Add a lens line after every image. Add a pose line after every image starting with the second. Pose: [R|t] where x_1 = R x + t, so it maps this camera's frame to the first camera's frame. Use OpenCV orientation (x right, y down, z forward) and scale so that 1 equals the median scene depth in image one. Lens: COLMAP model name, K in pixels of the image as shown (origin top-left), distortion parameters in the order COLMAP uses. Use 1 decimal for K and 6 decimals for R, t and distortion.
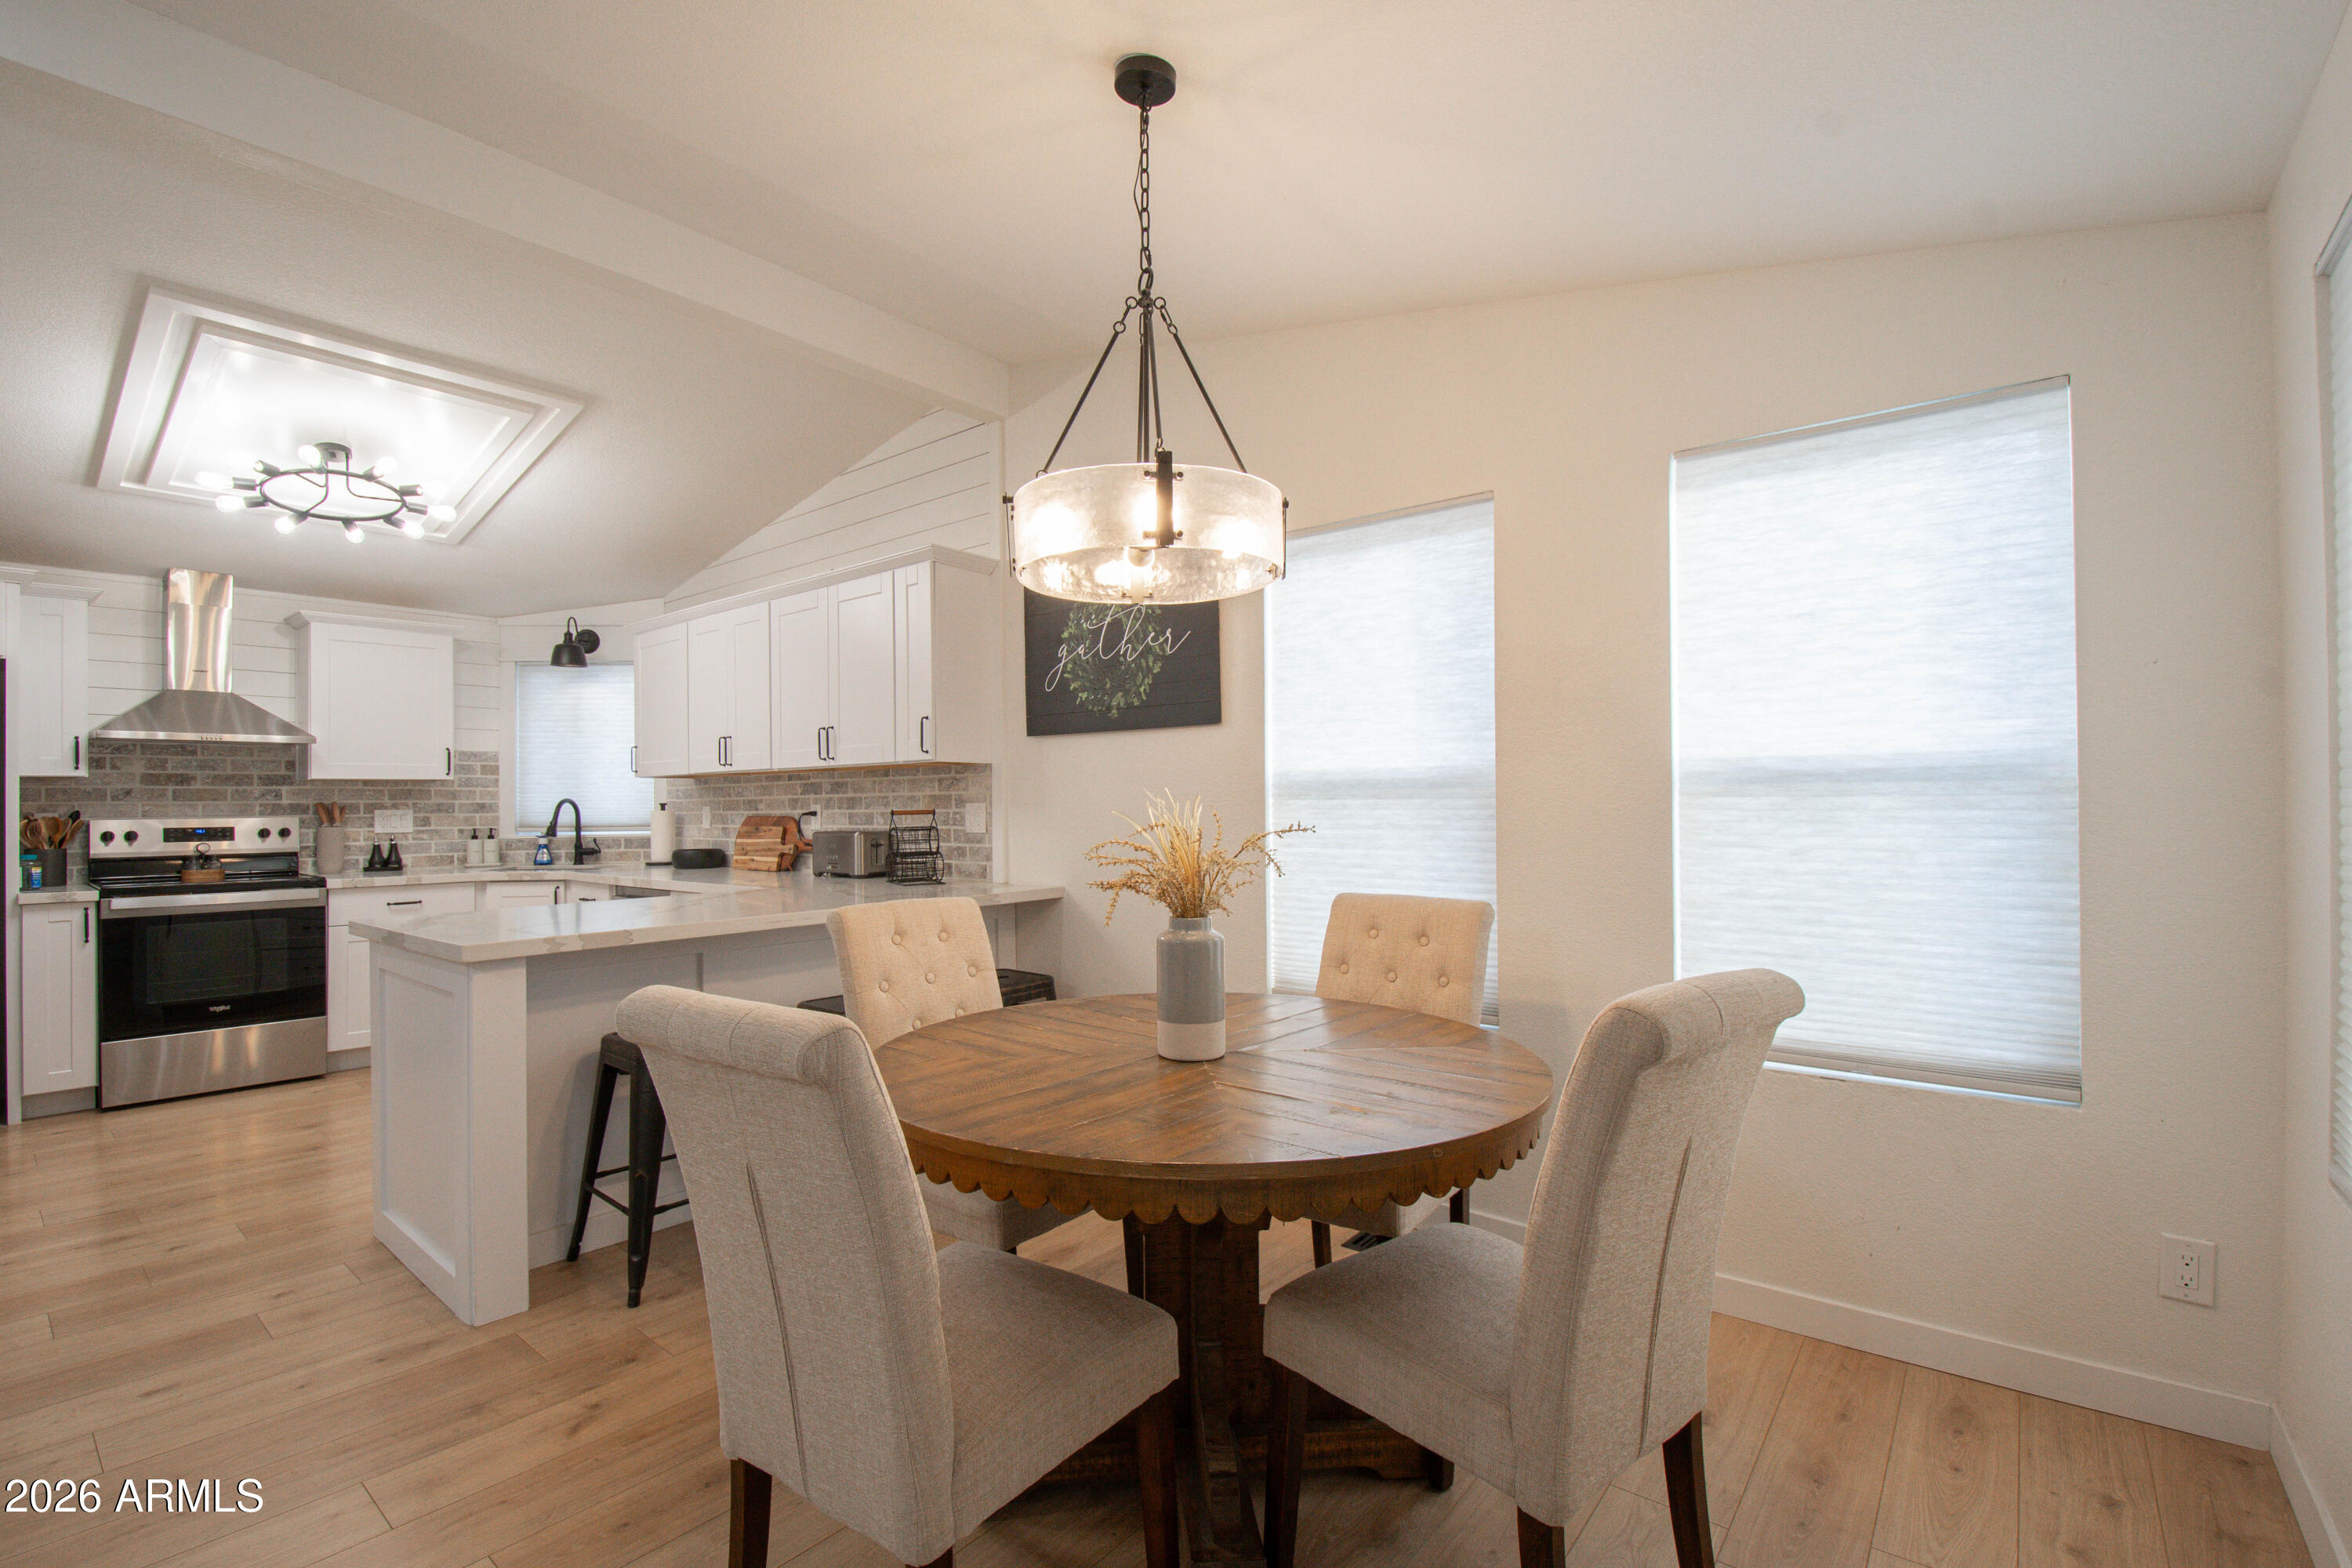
lens RADIAL K [[1058.8, 0, 1170.2], [0, 1058.8, 791.9], [0, 0, 1]] dist [0.002993, -0.015235]
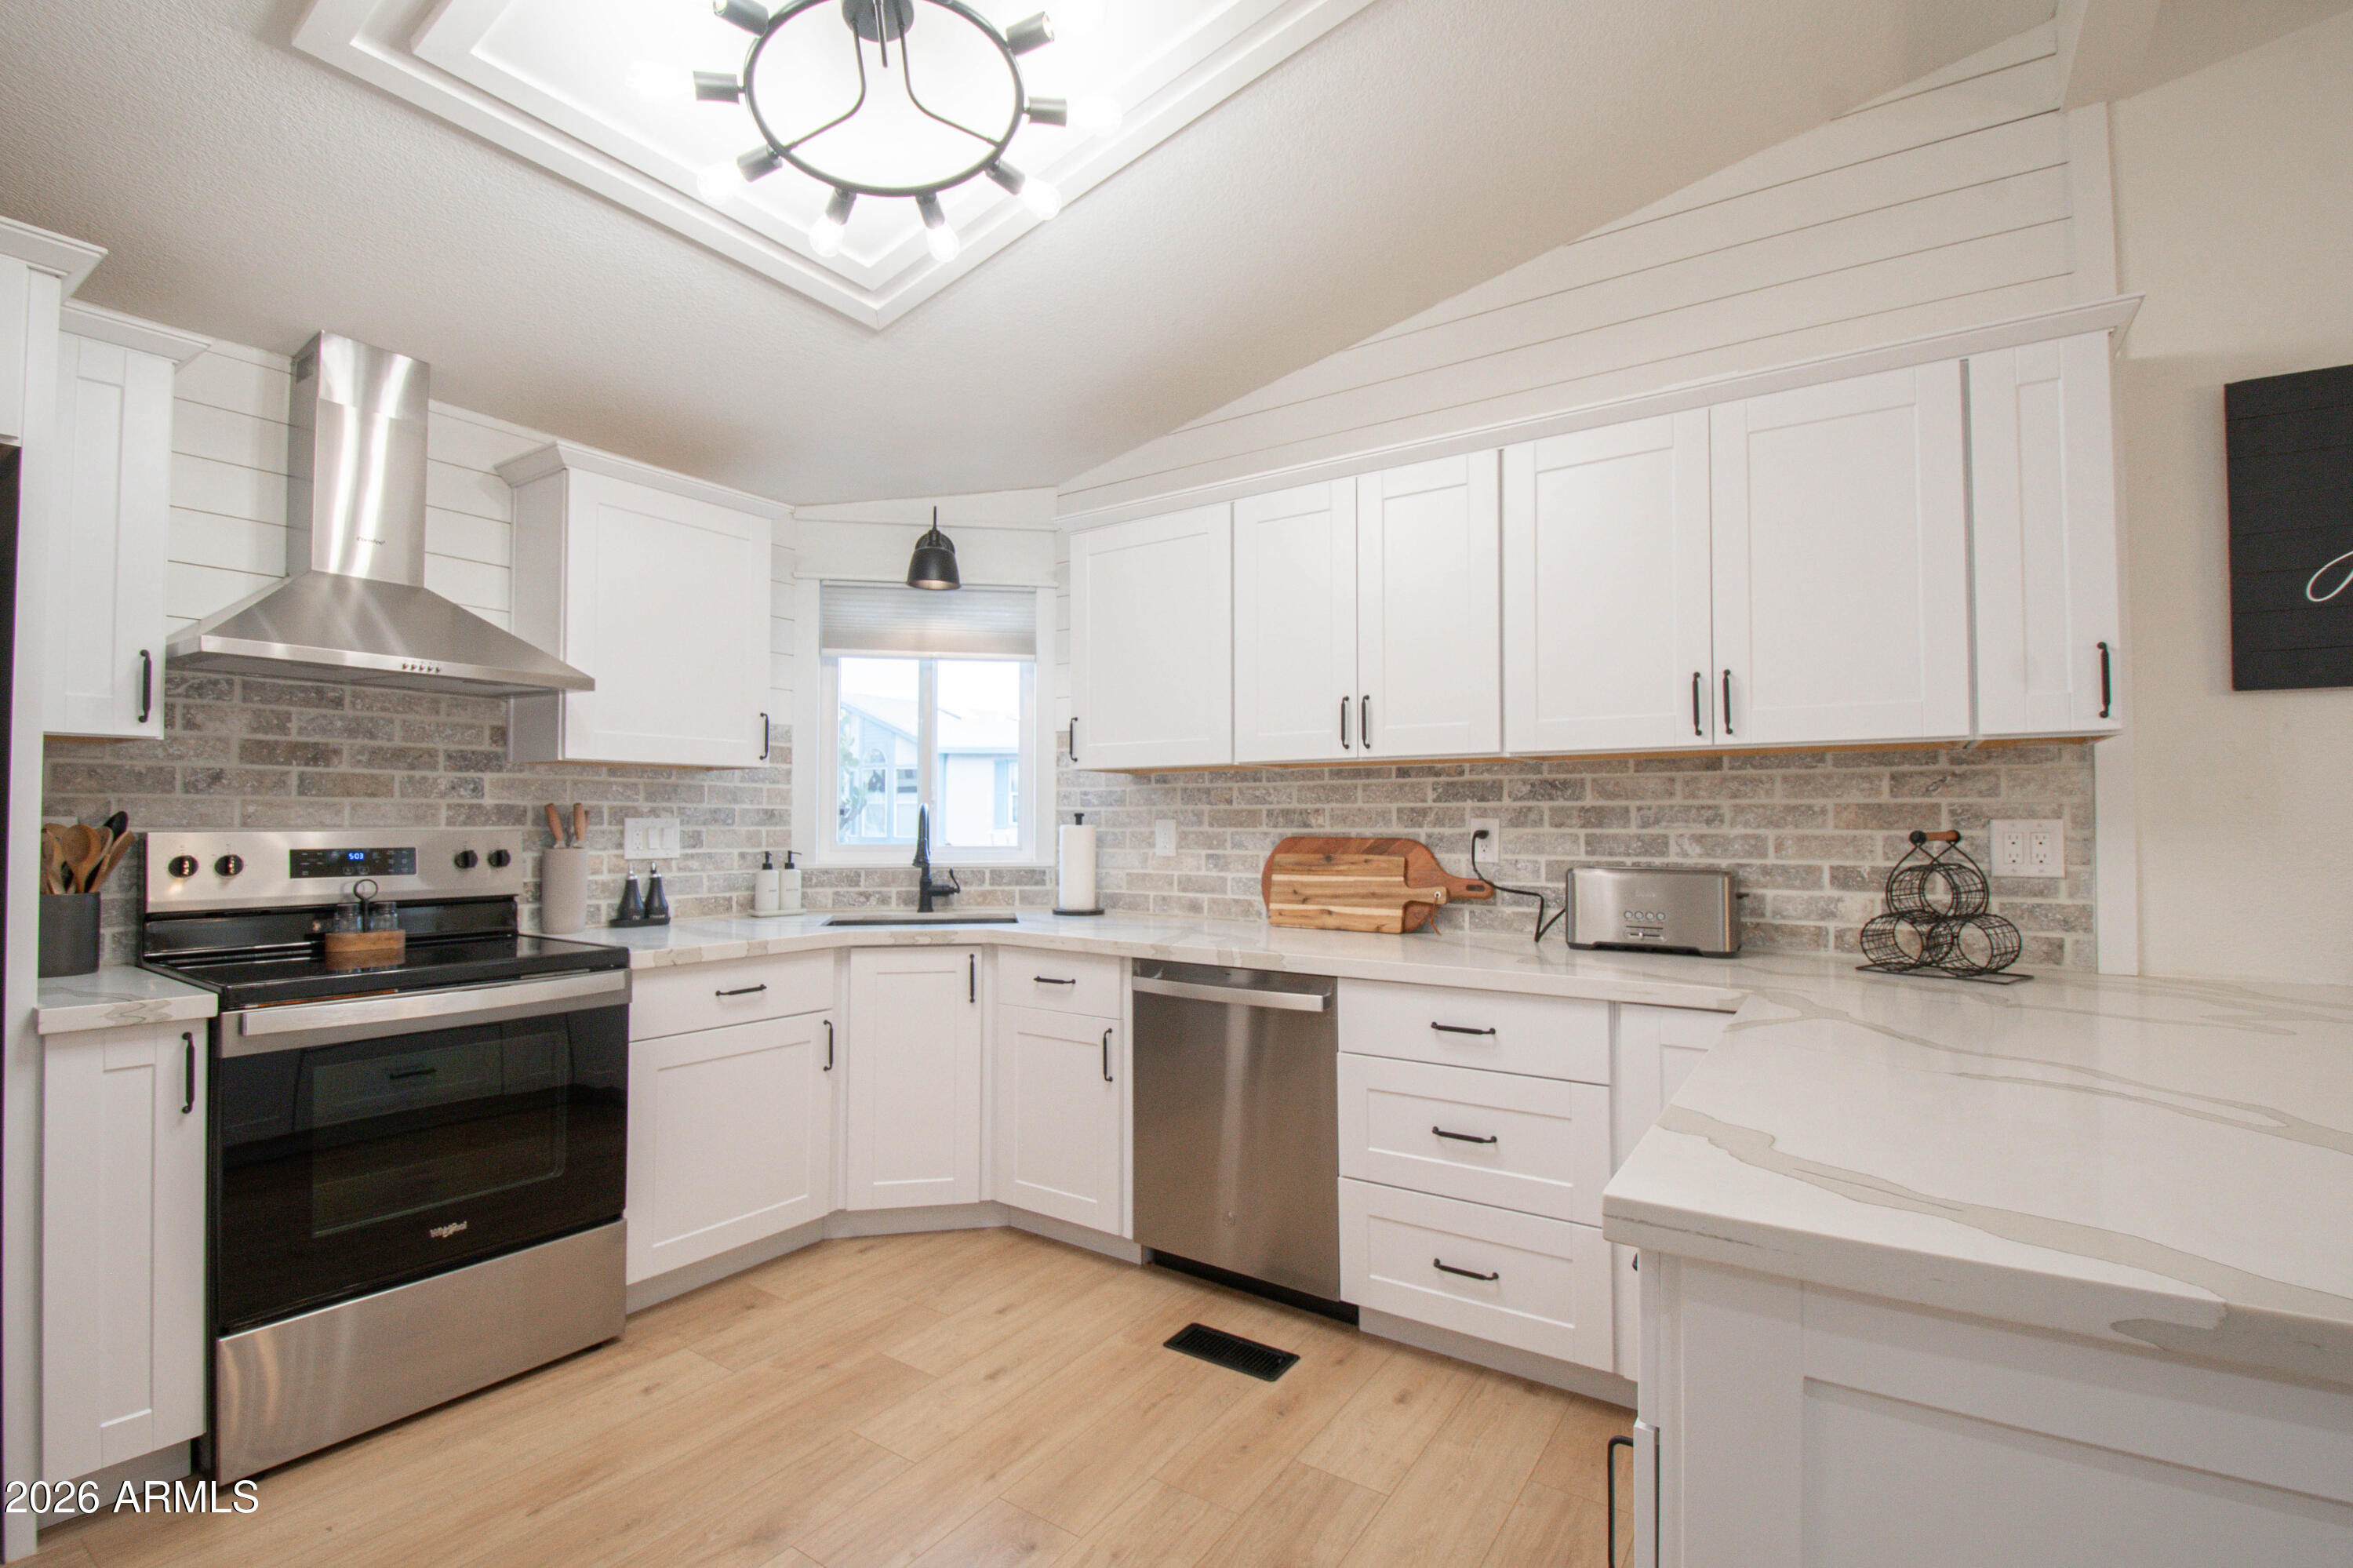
lens RADIAL K [[1059.3, 0, 1155.2], [0, 1059.3, 792.2], [0, 0, 1]] dist [0.002993, -0.015235]
pose [[0.996215, 0.015040, 0.085612, -0.620266], [-0.013470, 0.999731, -0.018887, 0.011904], [-0.085873, 0.017662, 0.996150, 0.483742]]
